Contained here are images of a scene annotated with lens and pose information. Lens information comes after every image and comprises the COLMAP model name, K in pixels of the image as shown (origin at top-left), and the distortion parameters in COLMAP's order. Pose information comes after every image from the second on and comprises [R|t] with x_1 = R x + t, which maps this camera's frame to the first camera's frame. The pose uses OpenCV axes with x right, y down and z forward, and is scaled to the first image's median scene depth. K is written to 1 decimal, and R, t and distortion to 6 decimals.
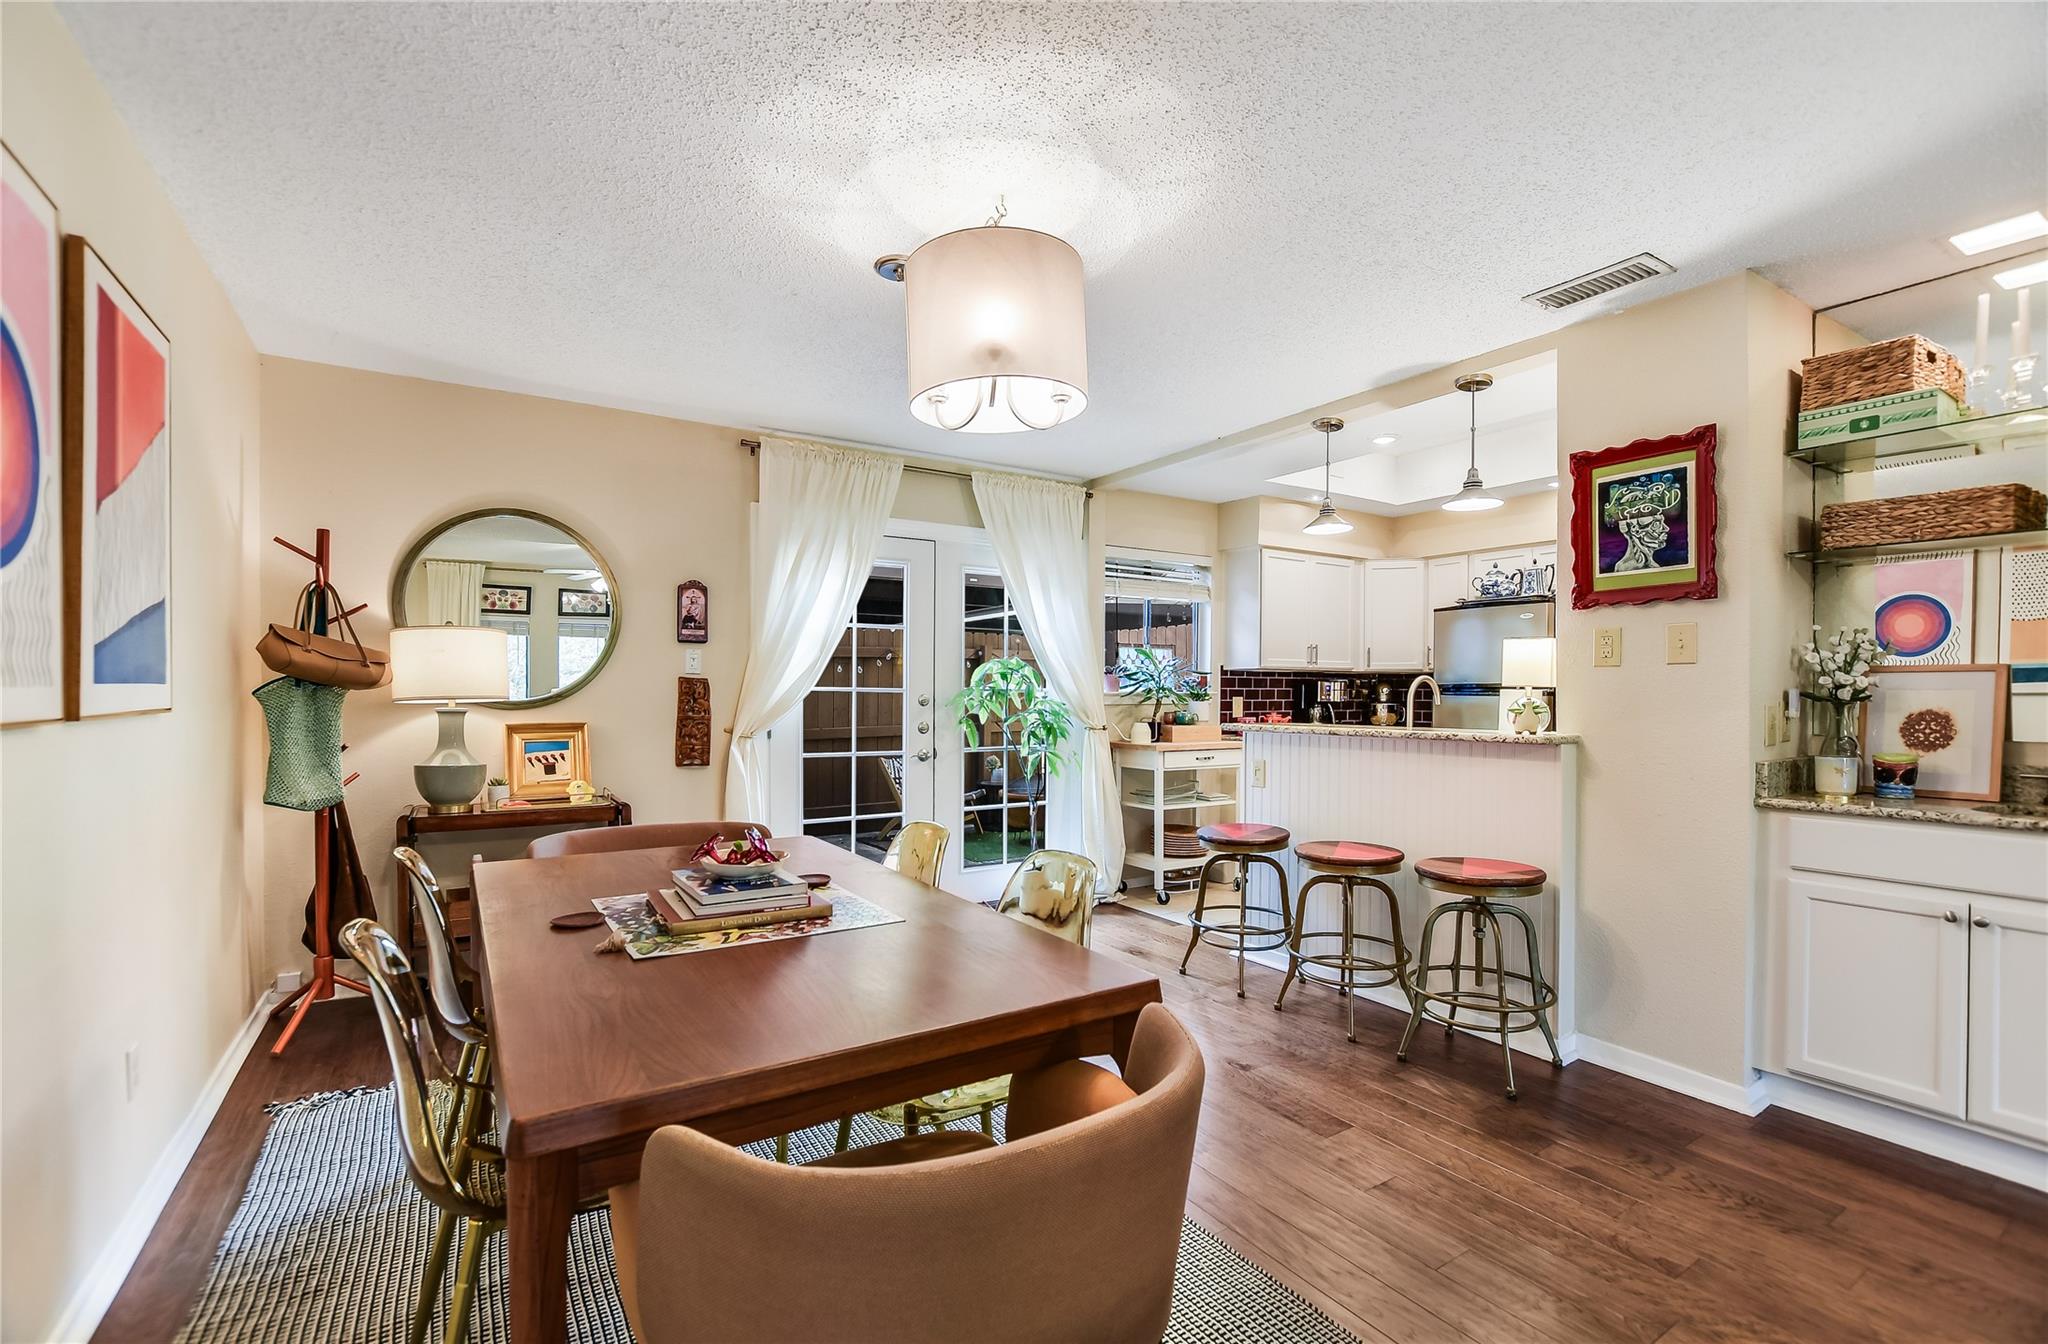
lens RADIAL K [[918.5, 0, 1023.1], [0, 918.5, 697.5], [0, 0, 1]] dist [-0.001049, 0.000024]
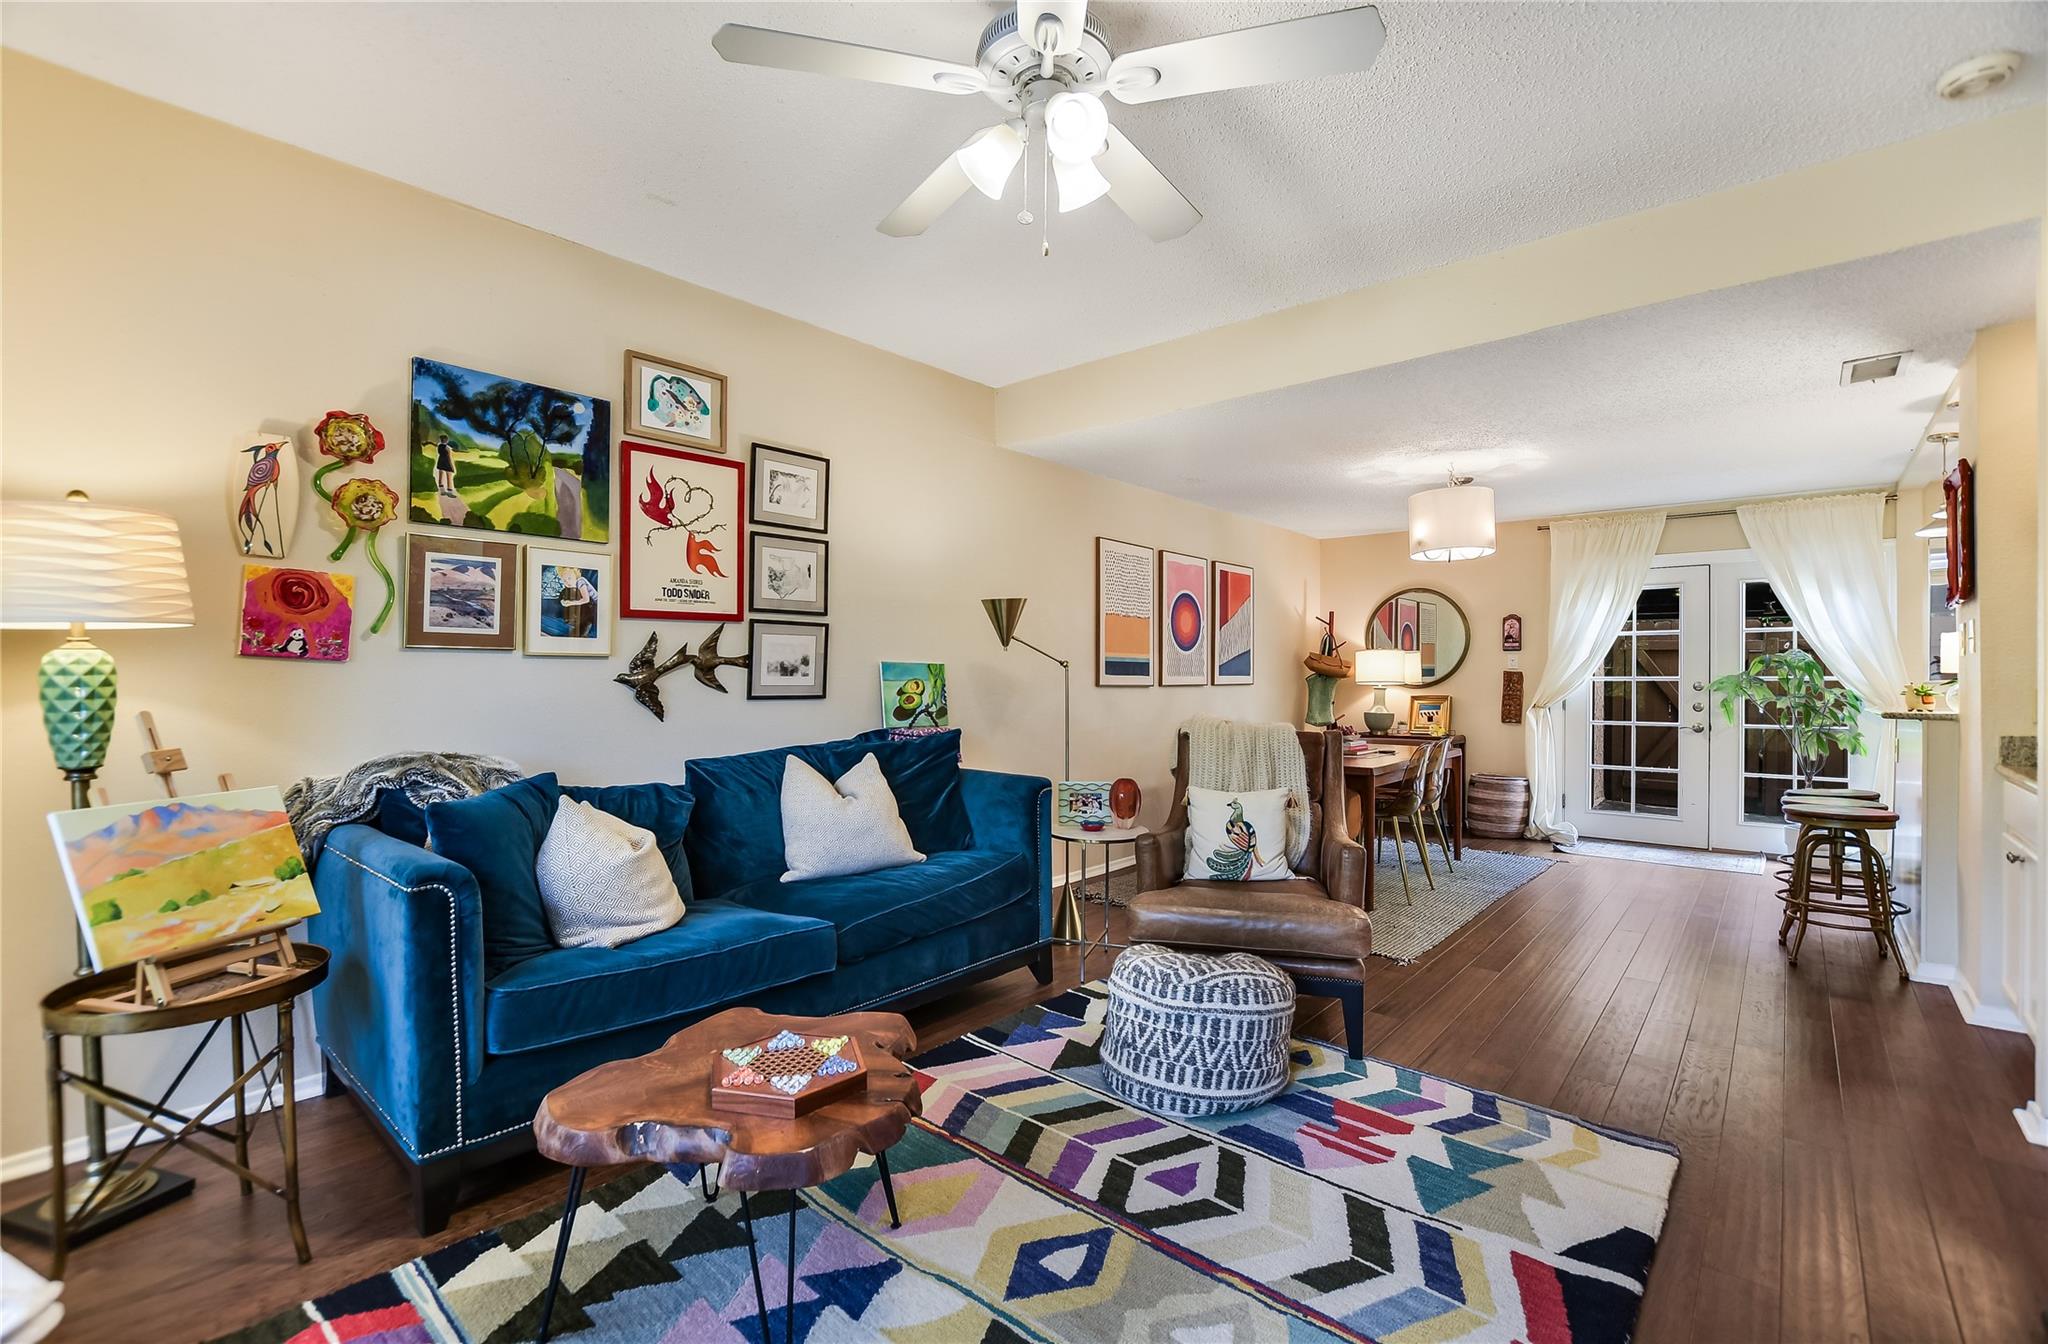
lens RADIAL K [[884.6, 0, 1024.0], [0, 884.6, 672.0], [0, 0, 1]] dist [-0.026278, 0.000087]
pose [[0.279755, -0.009537, -0.960024, 1.011713], [-0.011113, 0.999851, -0.013171, 0.011941], [0.960007, 0.014353, 0.279608, -0.344154]]
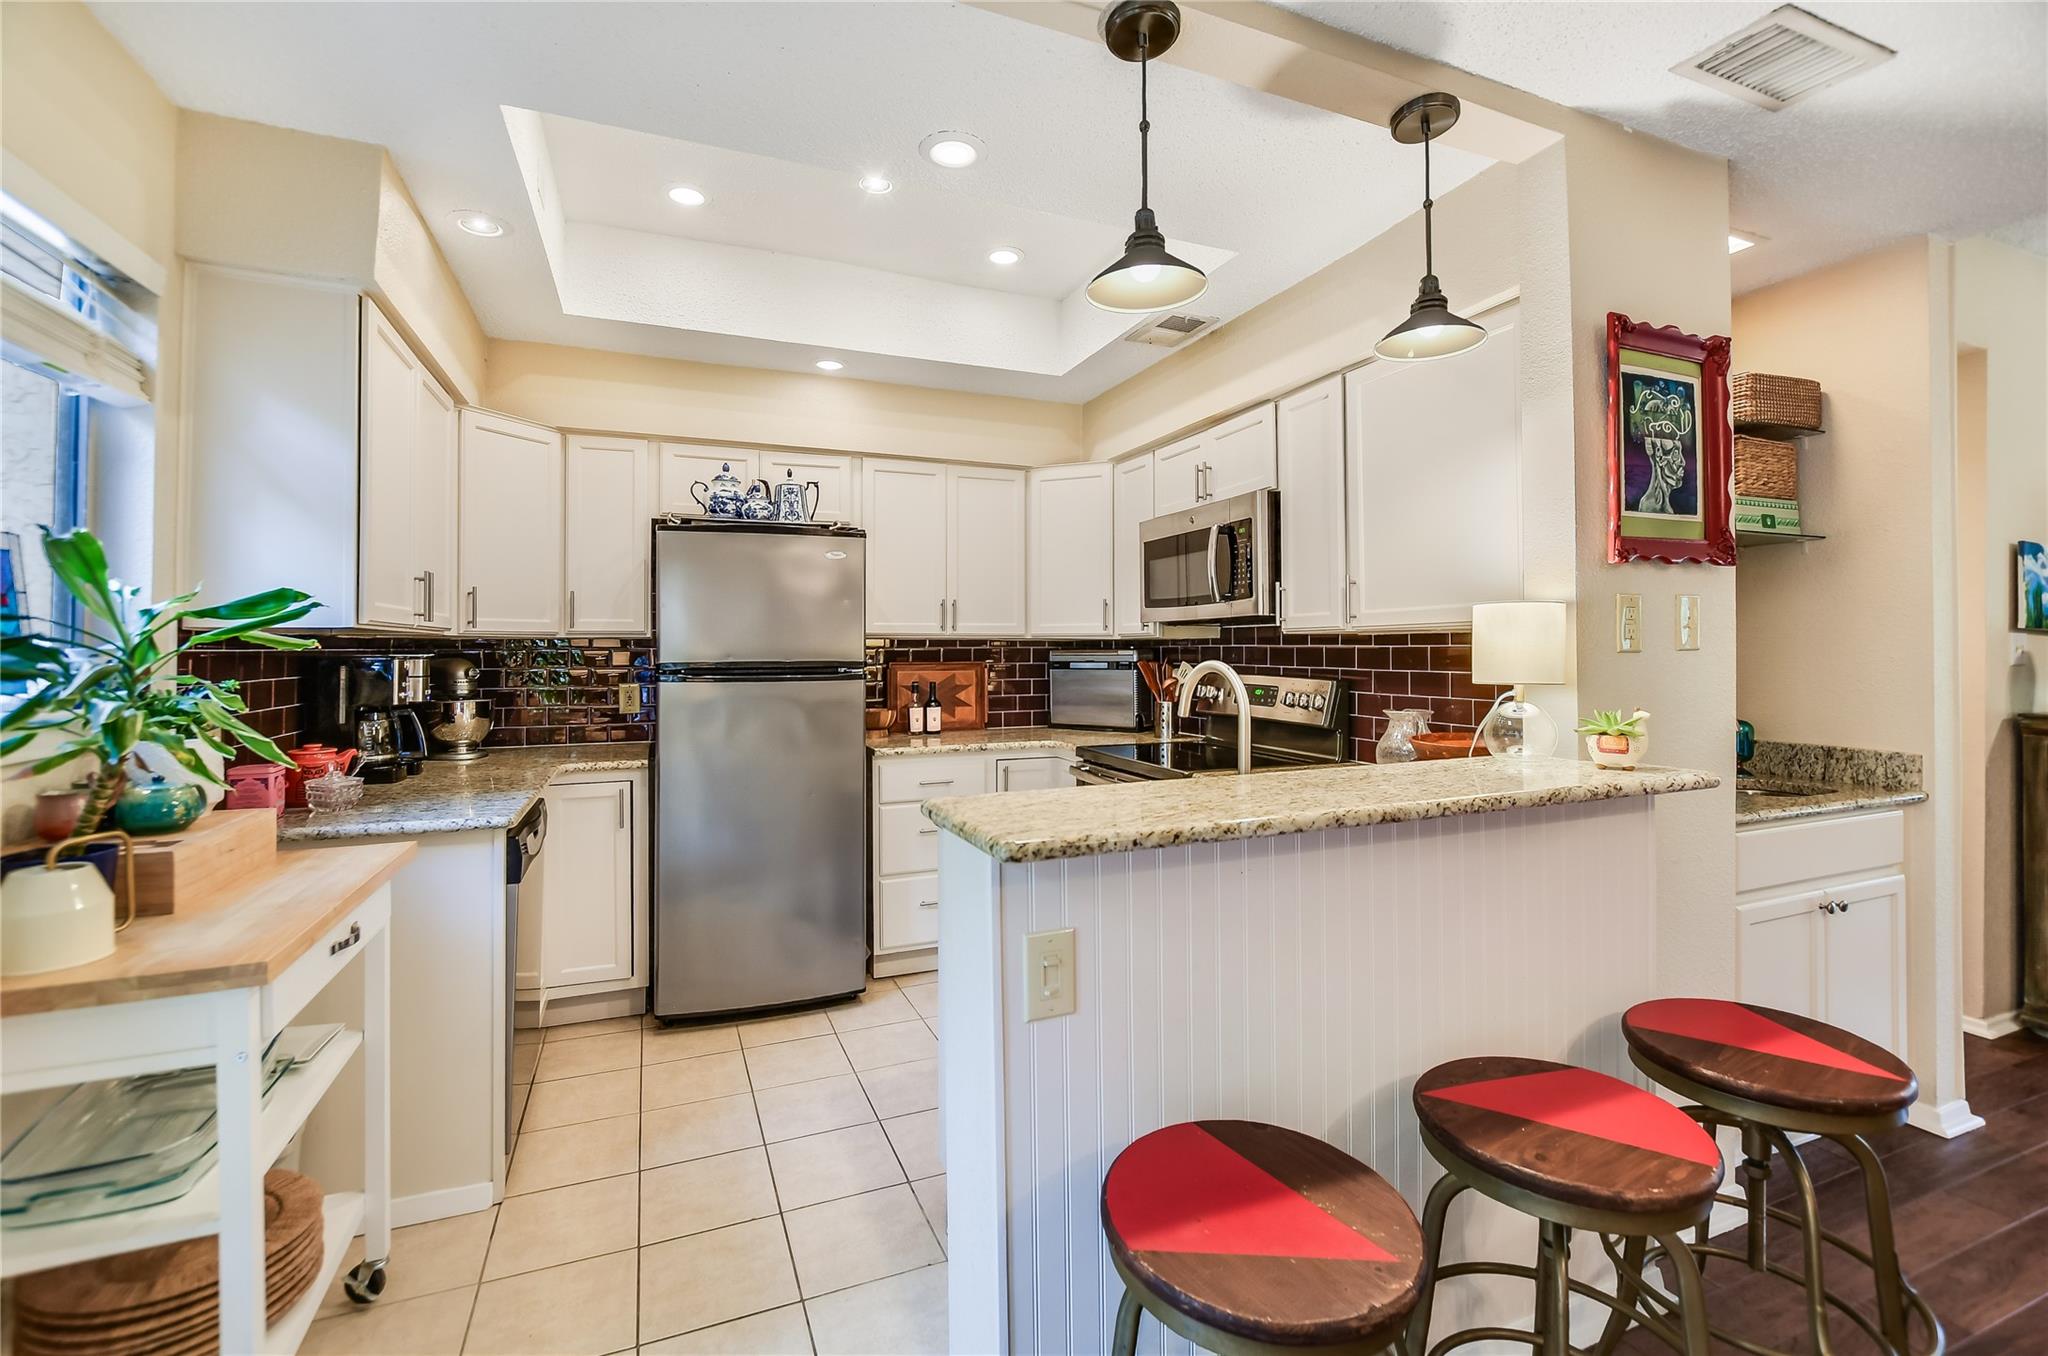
lens RADIAL K [[881.6, 0, 1019.6], [0, 881.6, 640.6], [0, 0, 1]] dist [-0.002040, -0.000049]
pose [[0.171747, -0.002712, 0.985137, -0.050583], [0.012670, 0.999920, 0.000544, -0.035942], [-0.985060, 0.012388, 0.171767, 0.996541]]
